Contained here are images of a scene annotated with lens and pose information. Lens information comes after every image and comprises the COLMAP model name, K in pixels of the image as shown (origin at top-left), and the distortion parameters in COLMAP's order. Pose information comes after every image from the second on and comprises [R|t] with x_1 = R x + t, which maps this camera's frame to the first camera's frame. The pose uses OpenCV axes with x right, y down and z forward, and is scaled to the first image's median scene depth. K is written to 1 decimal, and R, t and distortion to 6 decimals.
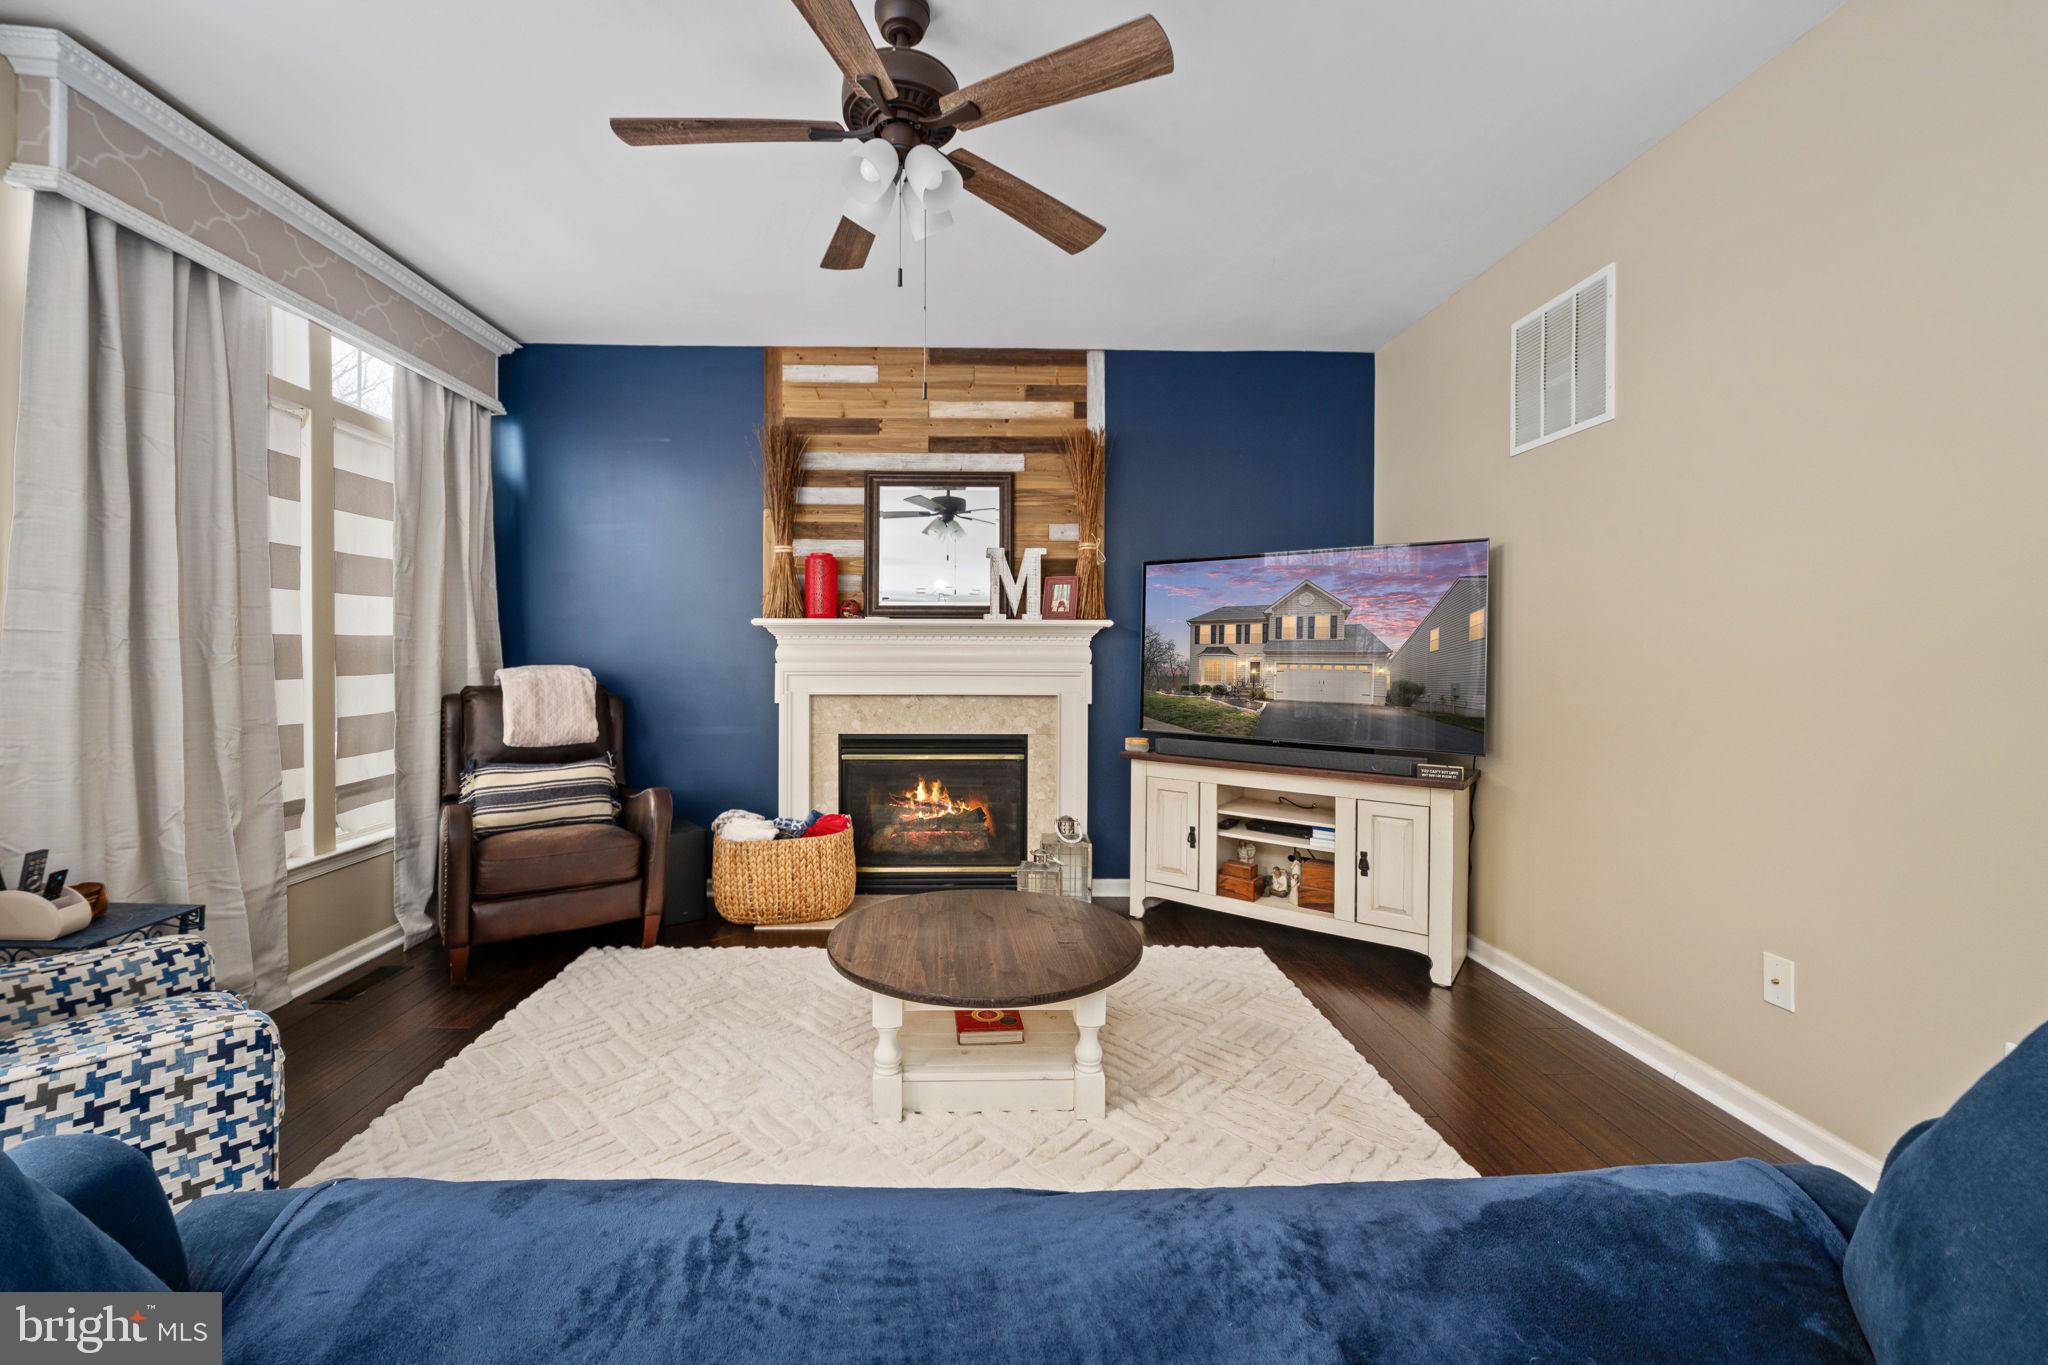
lens RADIAL K [[853.6, 0, 1034.6], [0, 853.6, 680.0], [0, 0, 1]] dist [0.000520, 0.000219]
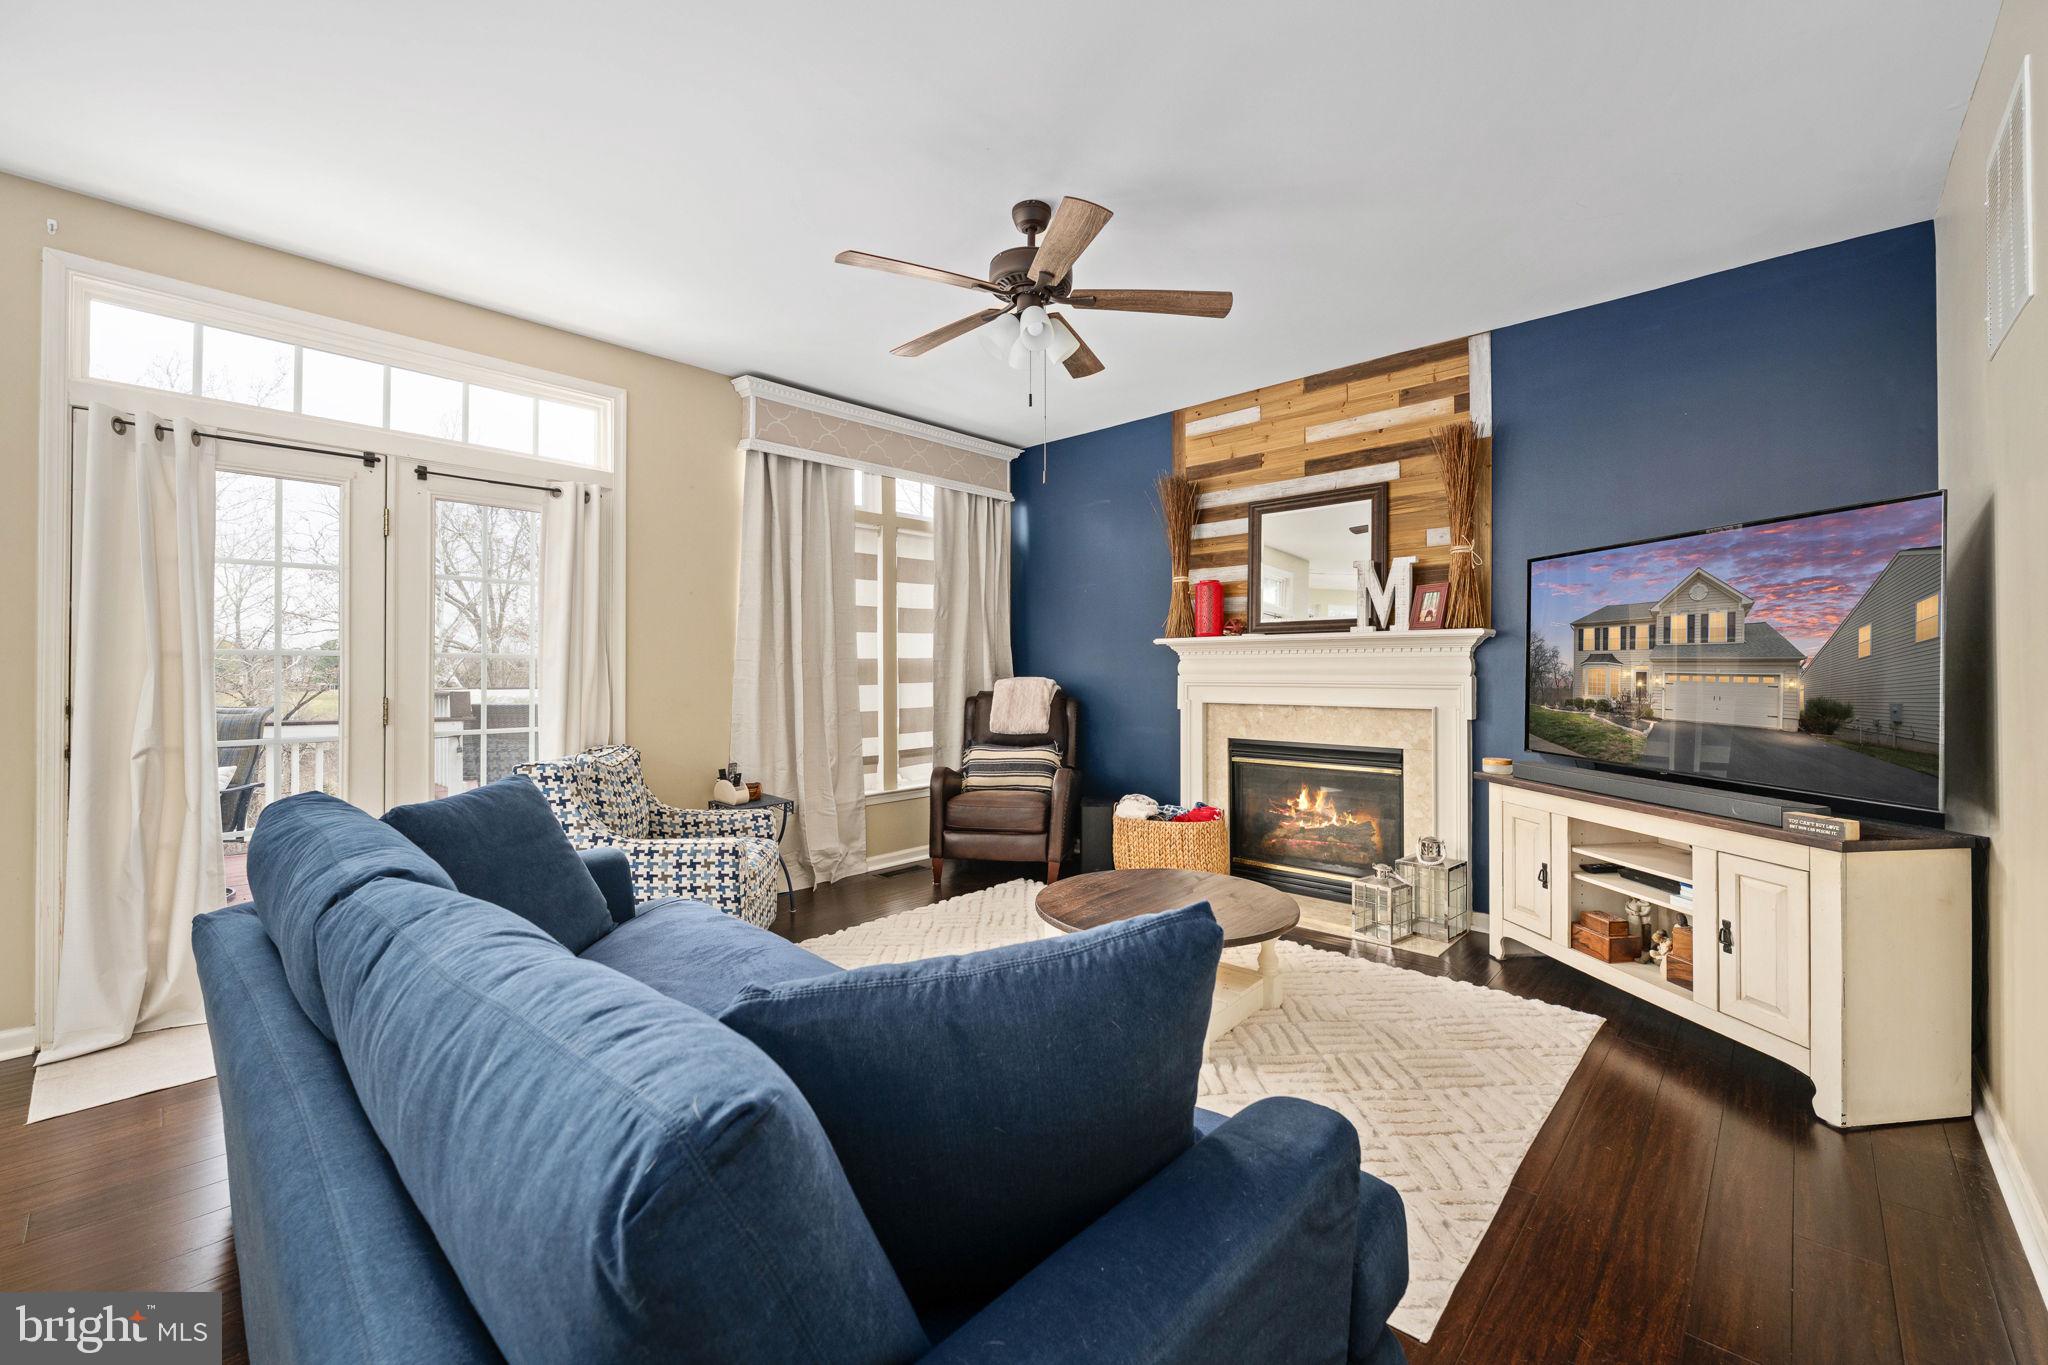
lens RADIAL K [[882.1, 0, 1024.0], [0, 882.1, 682.5], [0, 0, 1]] dist [0.000594, 0.000226]
pose [[0.695104, 0.004725, -0.718893, 0.448086], [-0.014580, 0.999865, -0.007526, 0.002497], [0.718761, 0.015713, 0.695080, -0.005451]]
